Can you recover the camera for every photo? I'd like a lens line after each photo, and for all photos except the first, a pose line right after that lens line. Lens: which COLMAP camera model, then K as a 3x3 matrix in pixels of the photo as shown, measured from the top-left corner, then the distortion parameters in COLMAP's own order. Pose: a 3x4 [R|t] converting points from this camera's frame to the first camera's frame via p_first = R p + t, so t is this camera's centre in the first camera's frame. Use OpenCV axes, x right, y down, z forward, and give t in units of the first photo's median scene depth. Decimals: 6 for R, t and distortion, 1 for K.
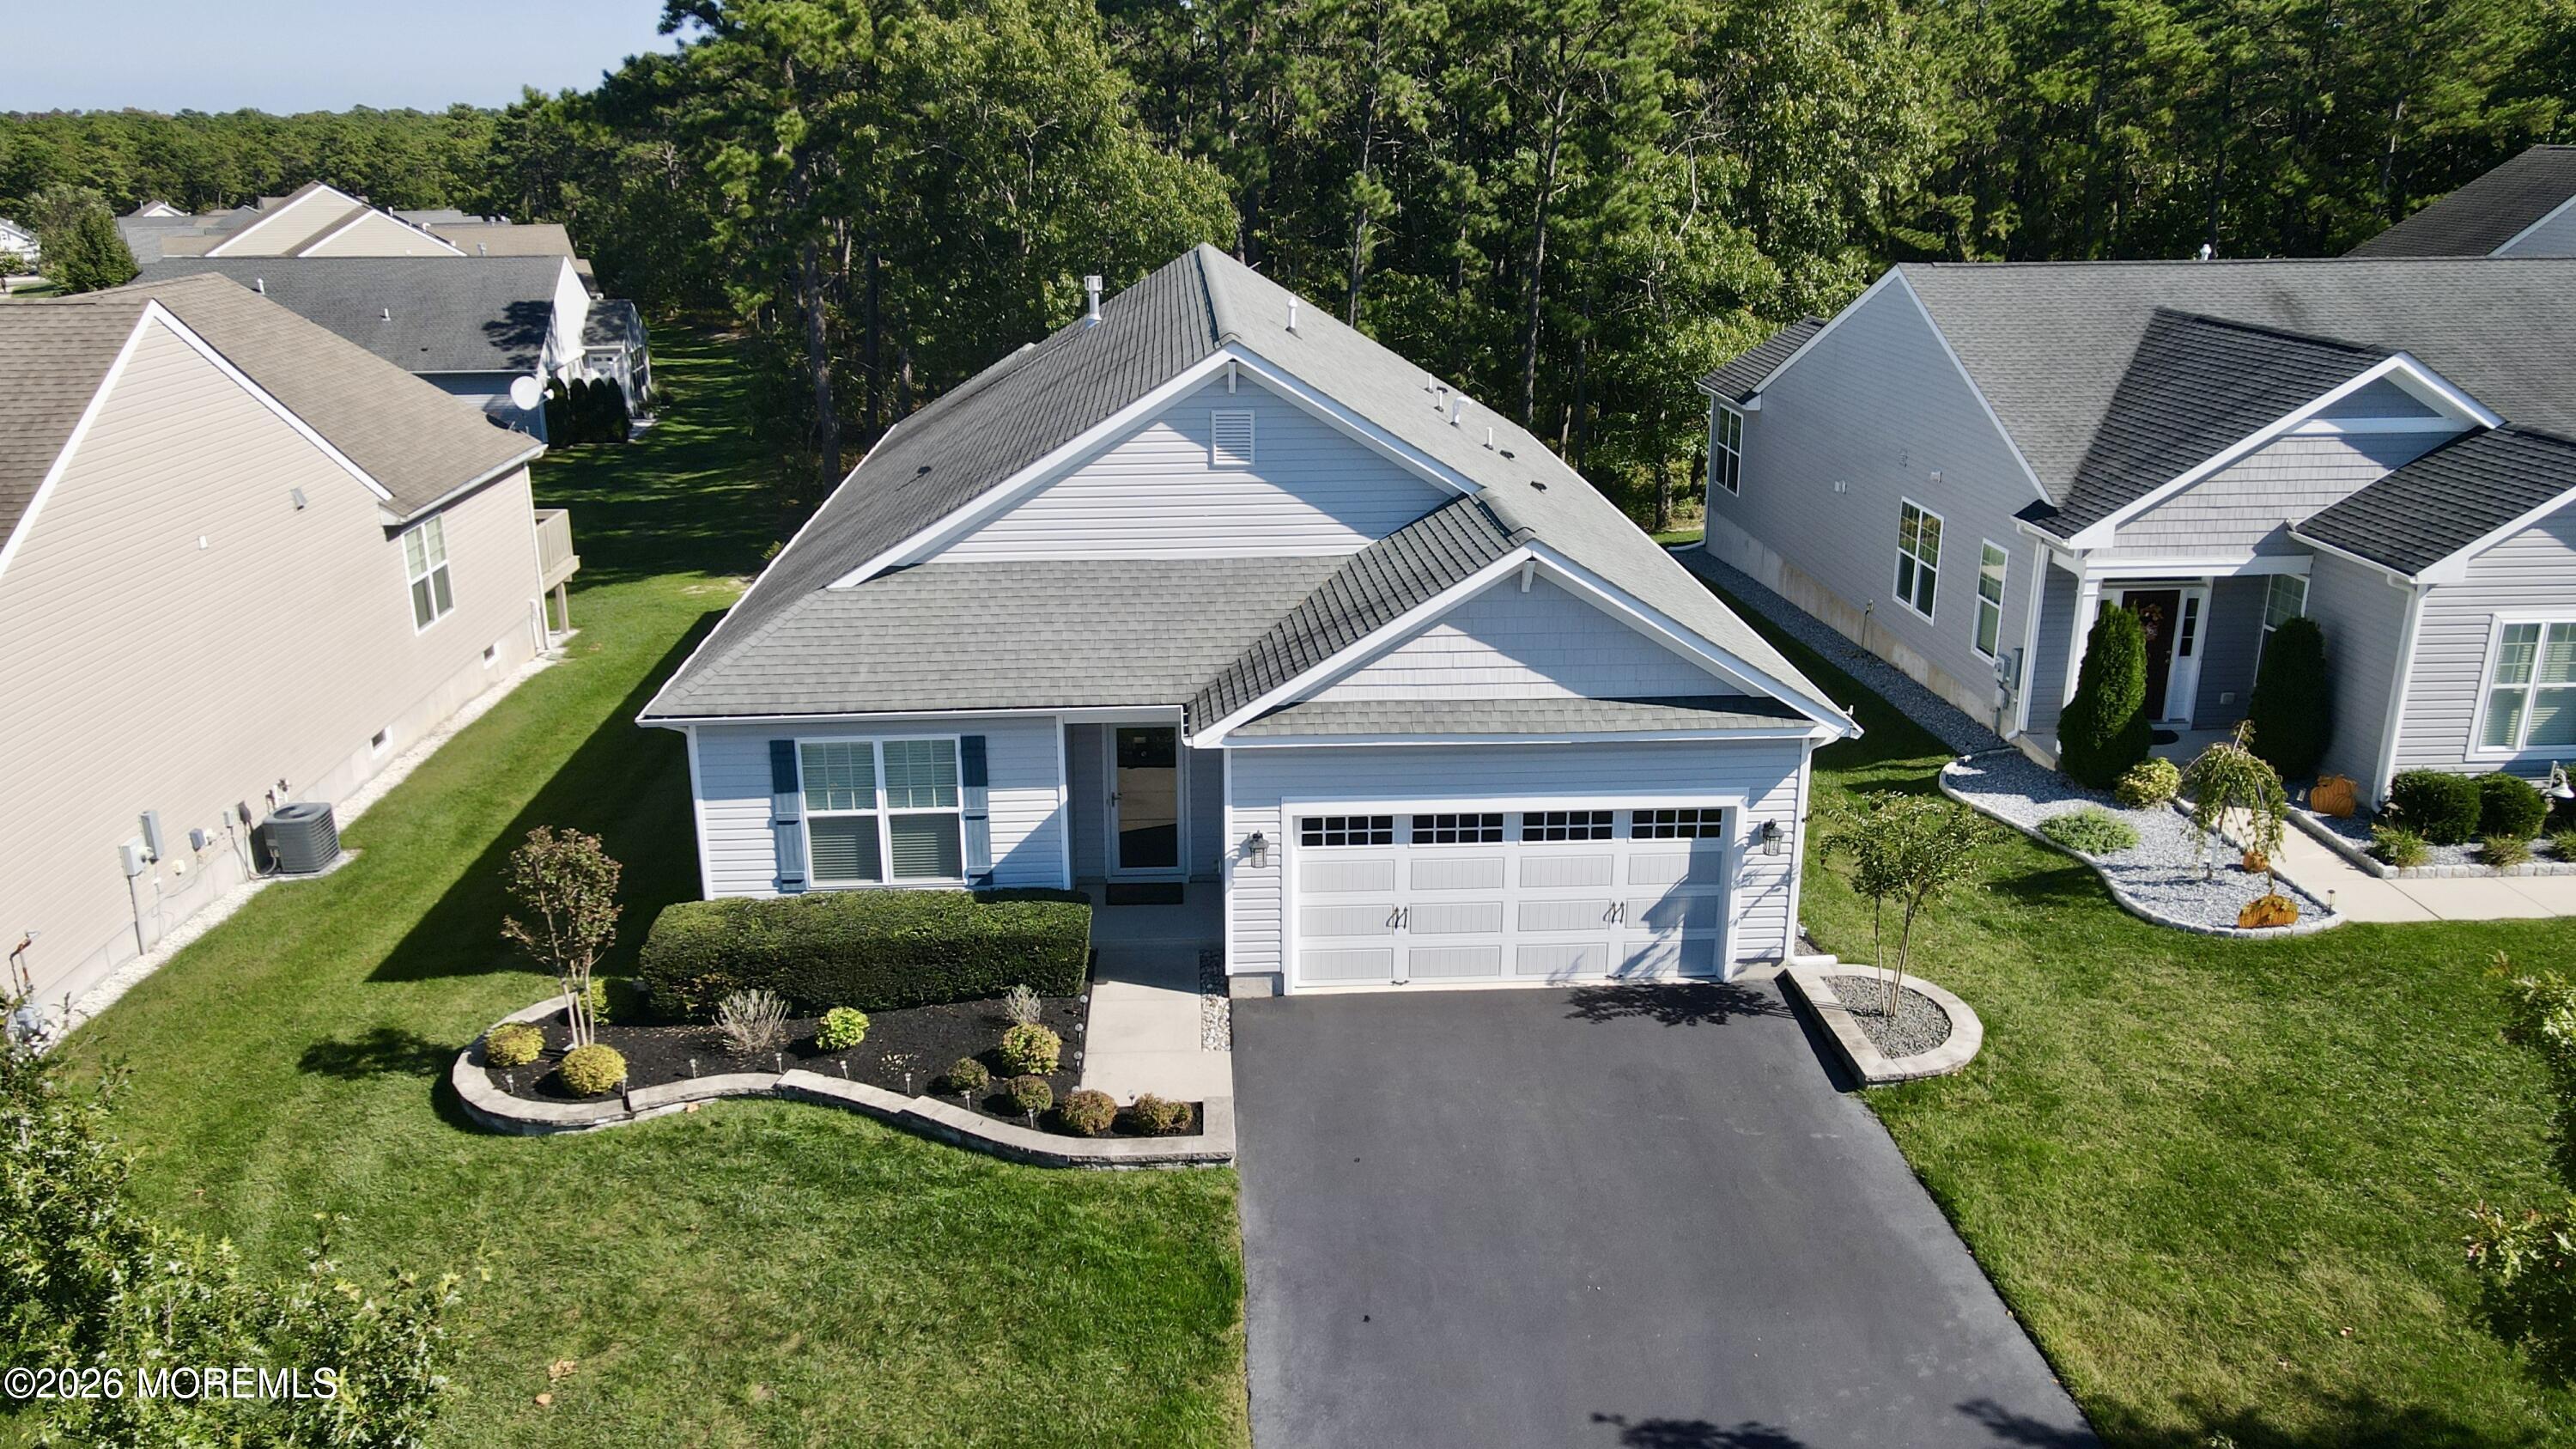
lens RADIAL K [[1897.7, 0, 1276.3], [0, 1897.7, 716.8], [0, 0, 1]] dist [0.001036, 0.038663]
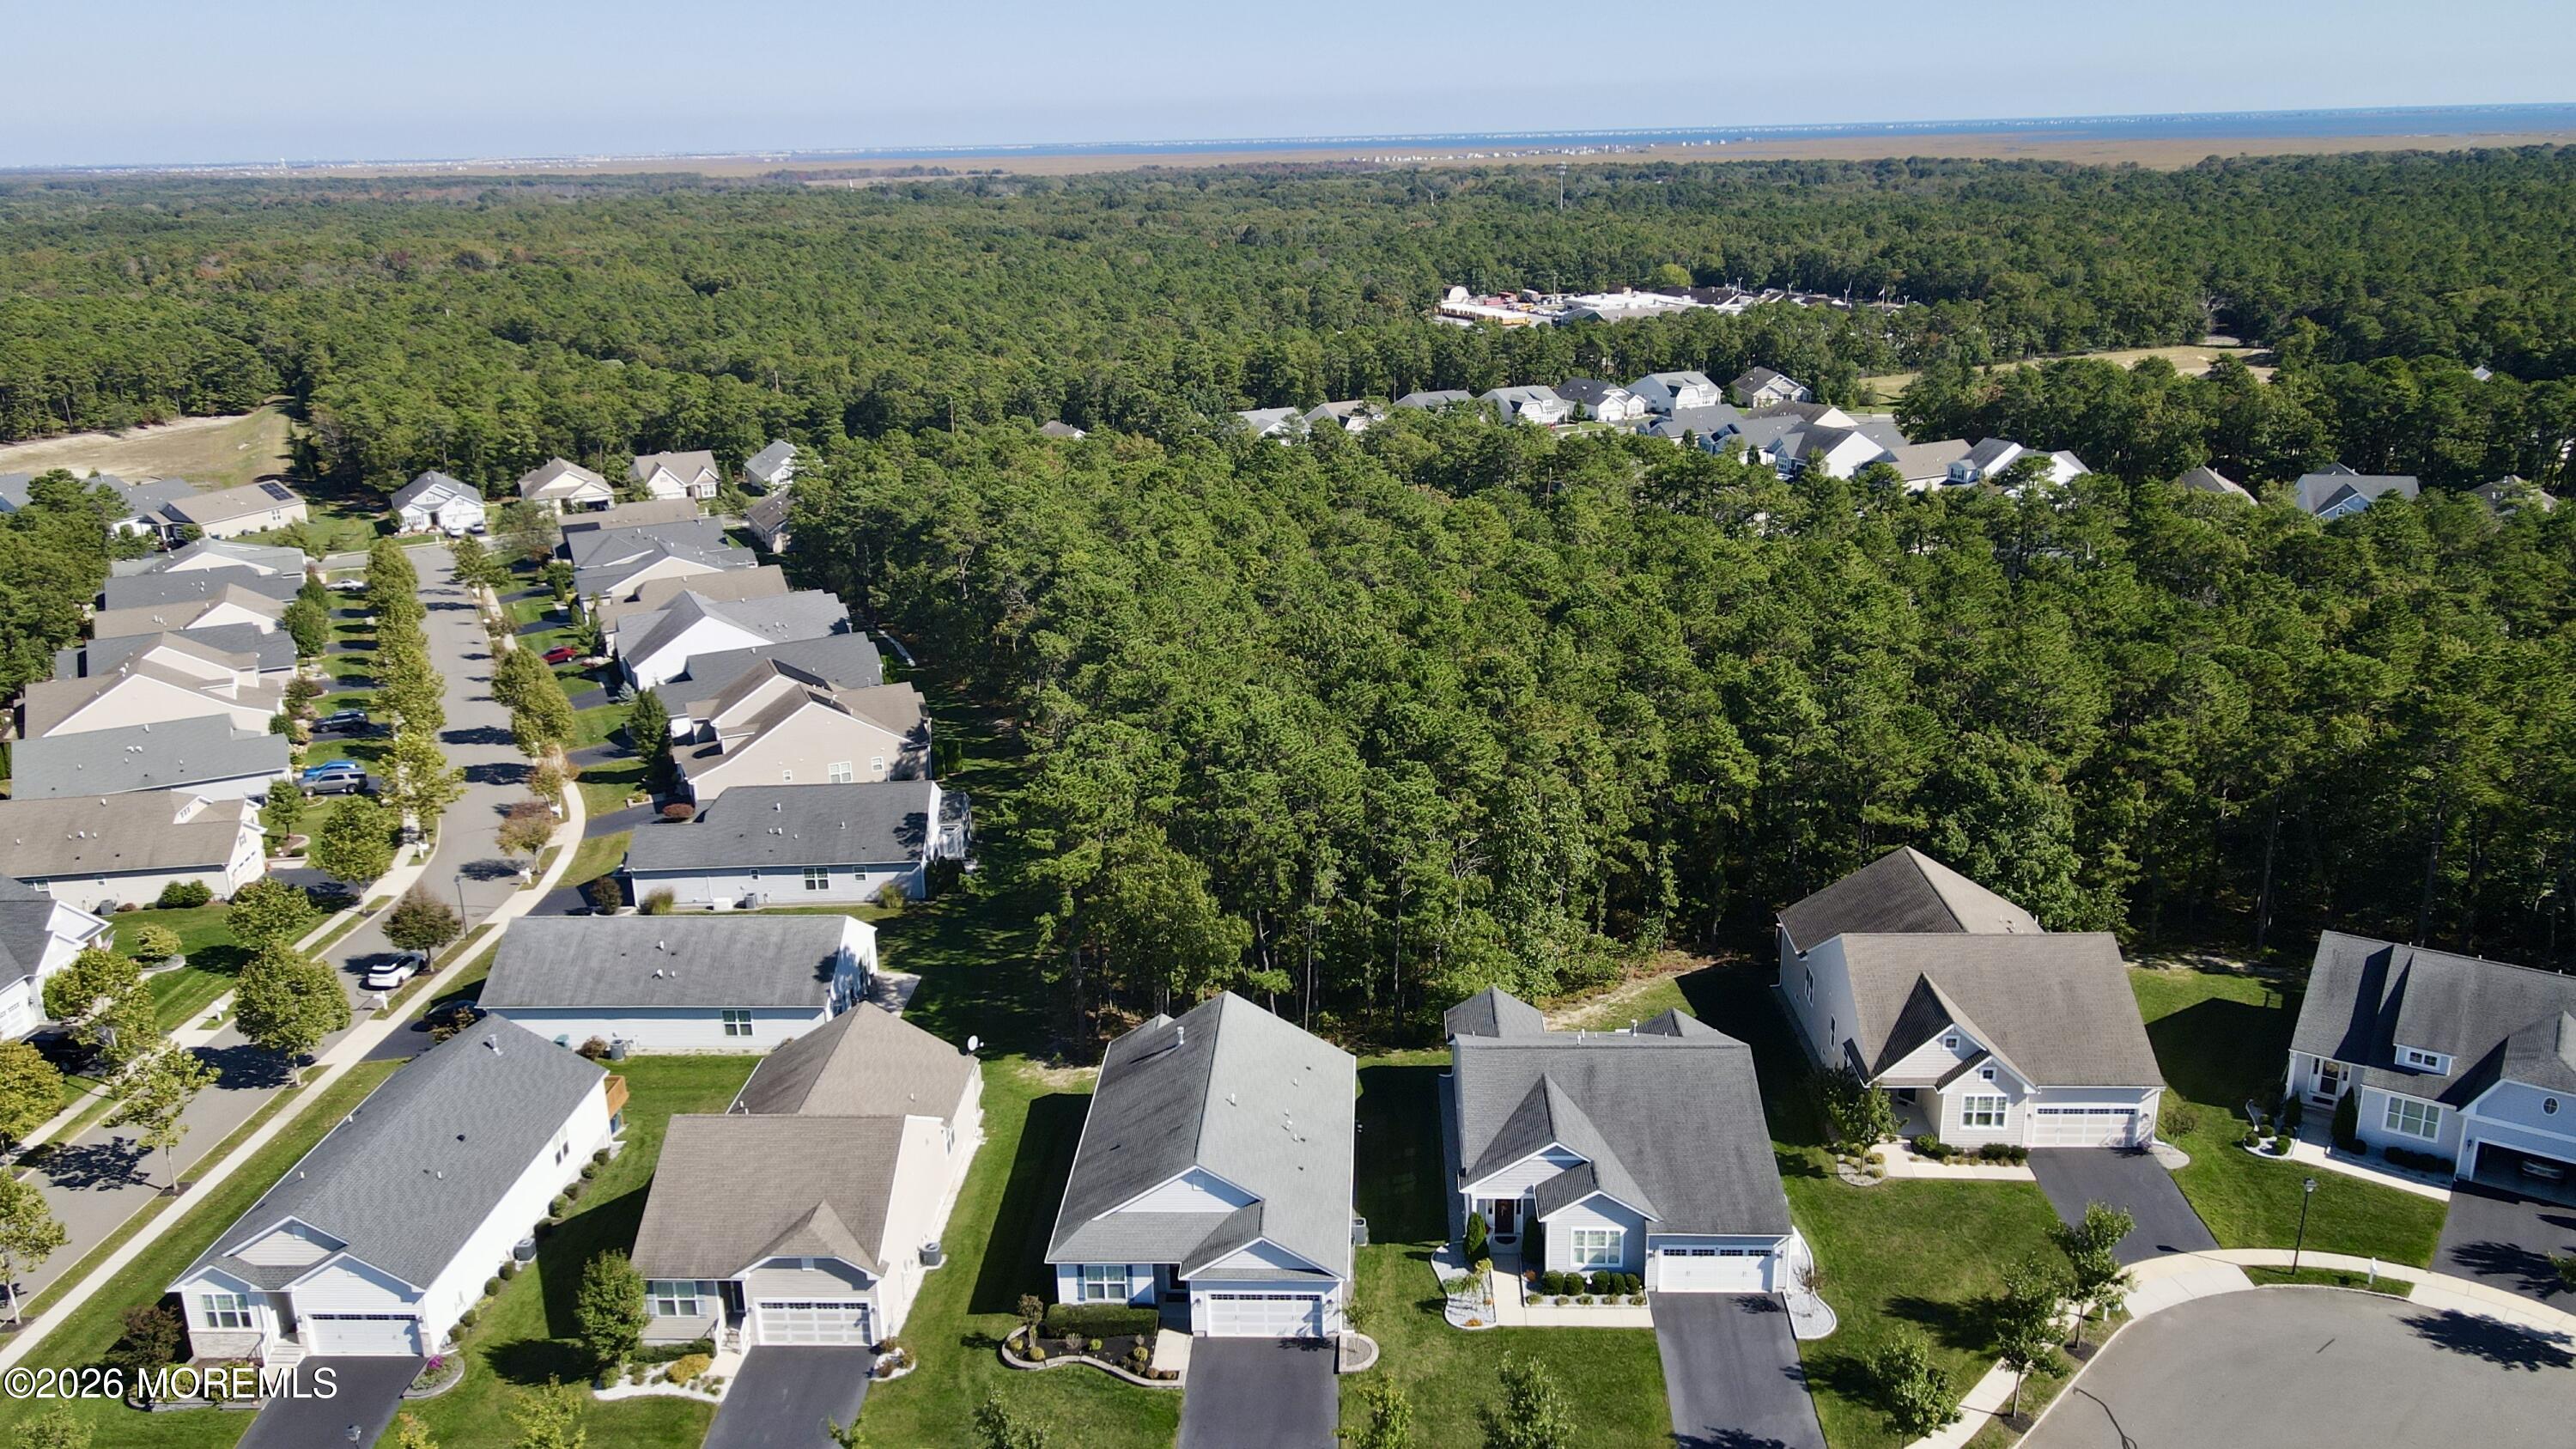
lens RADIAL K [[1897.7, 0, 1287.3], [0, 1897.7, 752.0], [0, 0, 1]] dist [0.001036, 0.038663]
pose [[0.994505, 0.013170, -0.103855, 0.544805], [-0.011449, 0.999787, 0.017145, -1.096693], [0.104059, -0.015861, 0.994445, -2.772773]]
